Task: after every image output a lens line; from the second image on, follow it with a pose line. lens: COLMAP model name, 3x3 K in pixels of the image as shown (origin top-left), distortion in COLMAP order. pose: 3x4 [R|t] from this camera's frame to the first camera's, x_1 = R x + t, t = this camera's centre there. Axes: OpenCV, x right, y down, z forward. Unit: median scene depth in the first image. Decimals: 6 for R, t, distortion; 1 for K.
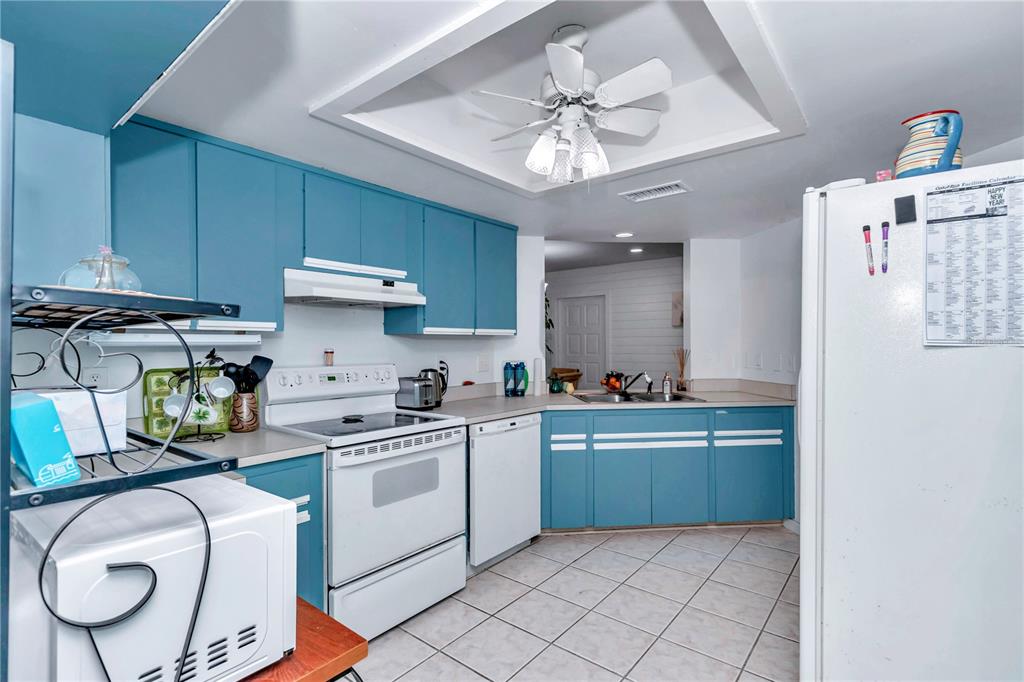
lens RADIAL K [[485.5, 0, 505.8], [0, 485.5, 348.6], [0, 0, 1]] dist [-0.000199, -0.000143]
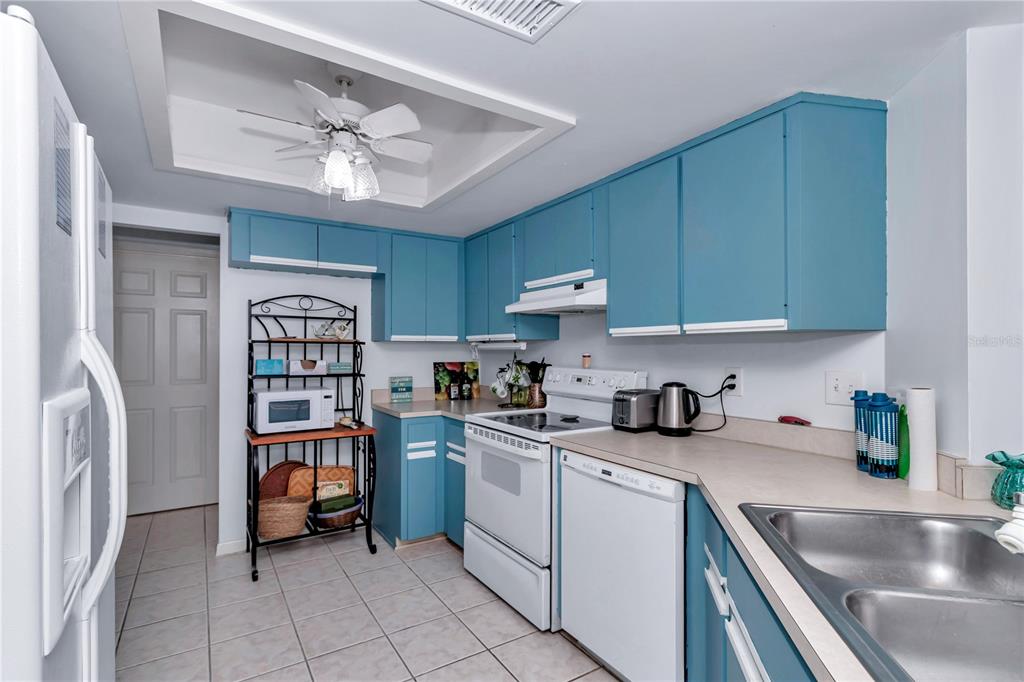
lens RADIAL K [[485.5, 0, 505.8], [0, 485.5, 348.6], [0, 0, 1]] dist [-0.000199, -0.000143]
pose [[-0.312090, 0.000980, -0.950052, 0.725785], [-0.006180, 0.999976, 0.003062, -0.011682], [0.950032, 0.006826, -0.312076, 1.161588]]
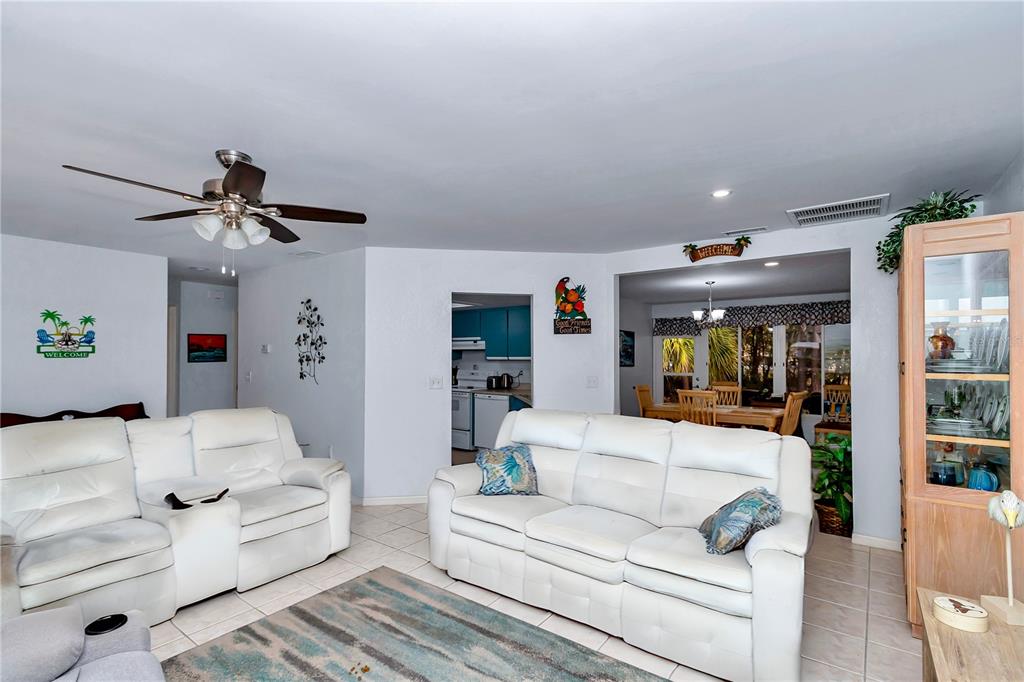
lens RADIAL K [[485.5, 0, 505.8], [0, 485.5, 348.6], [0, 0, 1]] dist [-0.000199, -0.000143]
pose [[0.050118, -0.004011, -0.998735, 2.653288], [-0.007025, 0.999966, -0.004369, -0.083836], [0.998719, 0.007235, 0.050088, 1.034843]]
